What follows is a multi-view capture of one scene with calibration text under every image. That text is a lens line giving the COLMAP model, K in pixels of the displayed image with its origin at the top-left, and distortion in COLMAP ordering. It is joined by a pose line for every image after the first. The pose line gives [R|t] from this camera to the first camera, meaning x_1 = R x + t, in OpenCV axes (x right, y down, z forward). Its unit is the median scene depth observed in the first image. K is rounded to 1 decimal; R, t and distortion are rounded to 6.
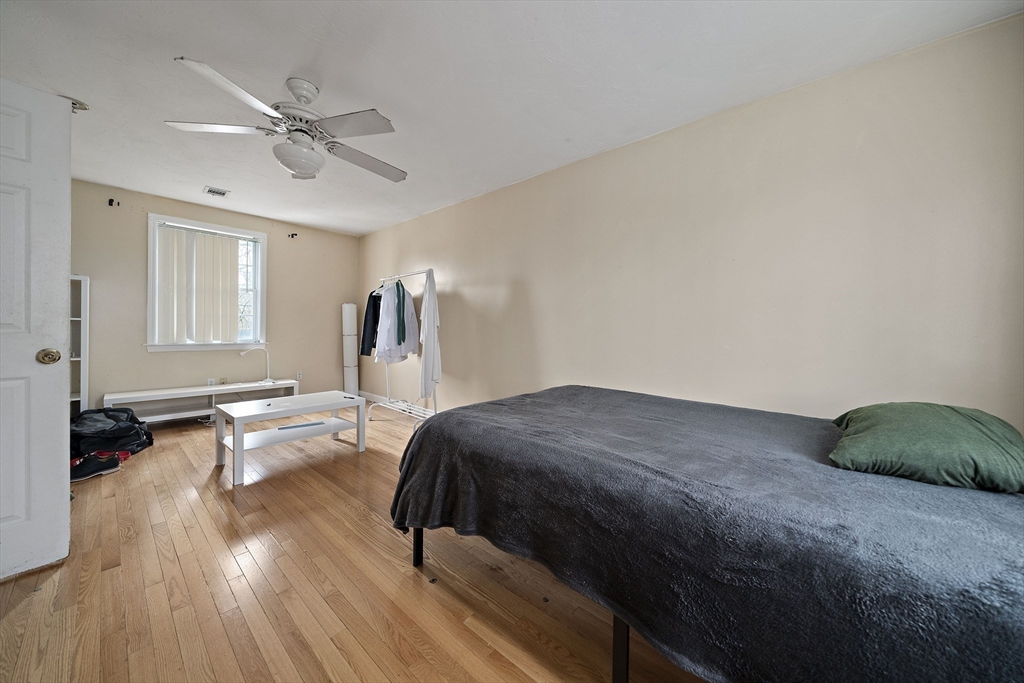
lens RADIAL K [[356.3, 0, 515.1], [0, 356.3, 331.1], [0, 0, 1]] dist [-0.001916, 0.000104]
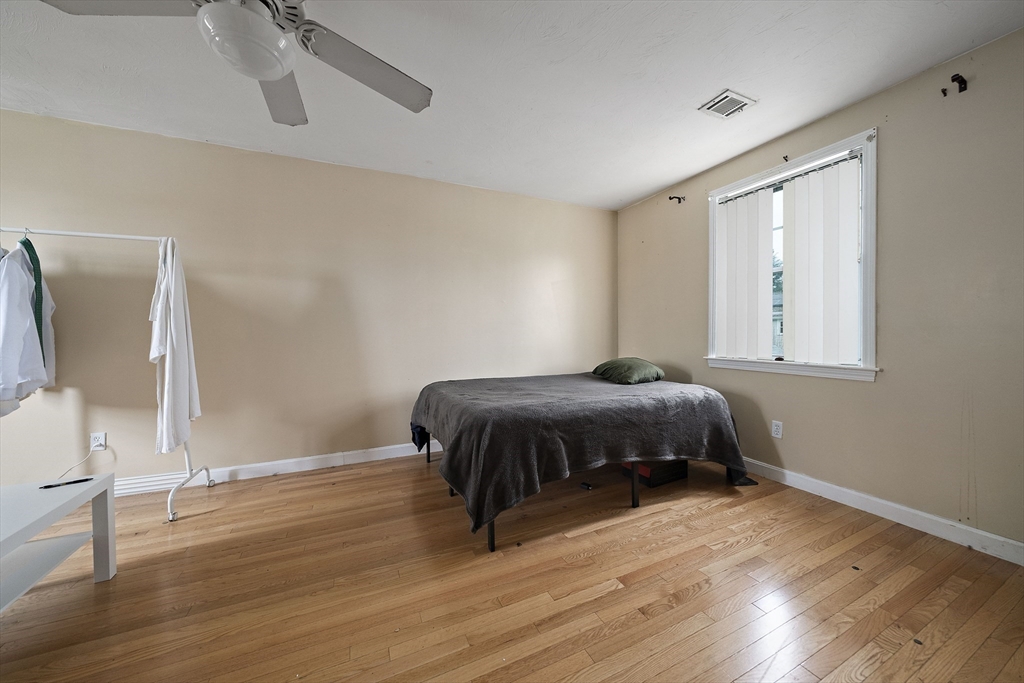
lens RADIAL K [[356.3, 0, 515.8], [0, 356.3, 339.1], [0, 0, 1]] dist [-0.001916, 0.000104]
pose [[0.414176, -0.024959, 0.909855, -1.281952], [0.017157, 0.999660, 0.019612, -0.004955], [-0.910035, 0.007488, 0.414463, 0.507081]]
